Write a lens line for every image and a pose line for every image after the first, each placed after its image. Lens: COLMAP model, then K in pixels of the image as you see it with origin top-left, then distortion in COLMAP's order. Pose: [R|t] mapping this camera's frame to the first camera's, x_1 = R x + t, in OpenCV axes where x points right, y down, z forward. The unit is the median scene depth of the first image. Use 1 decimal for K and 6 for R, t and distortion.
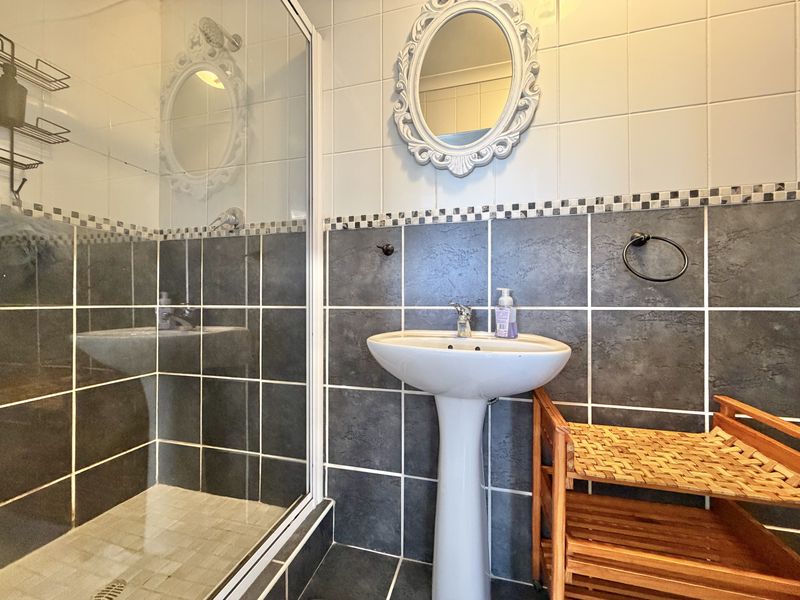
lens RADIAL K [[317.5, 0, 398.0], [0, 317.5, 300.3], [0, 0, 1]] dist [0.000081, -0.000116]
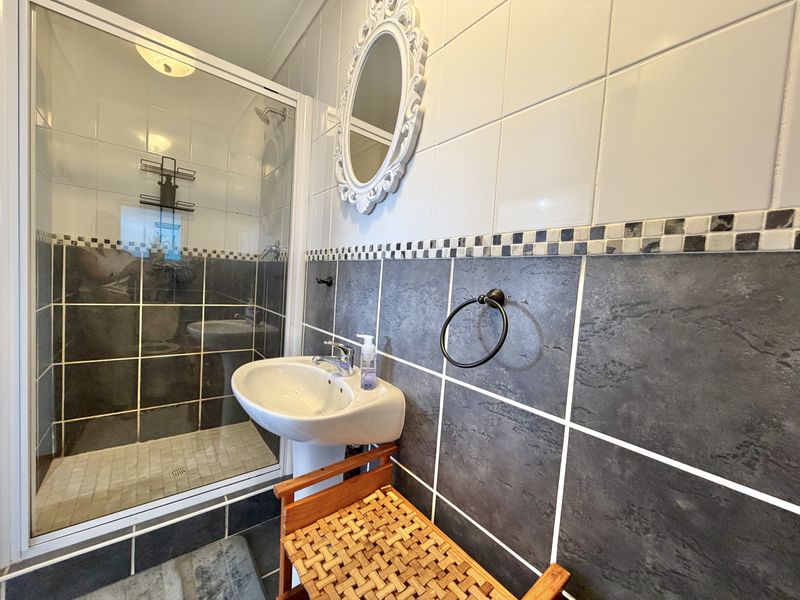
lens RADIAL K [[317.5, 0, 396.6], [0, 317.5, 299.7], [0, 0, 1]] dist [0.000081, -0.000116]
pose [[0.799844, 0.089081, -0.593560, 0.981450], [-0.064484, 0.995955, 0.062578, -0.214181], [0.596734, -0.011777, 0.802353, 0.290328]]
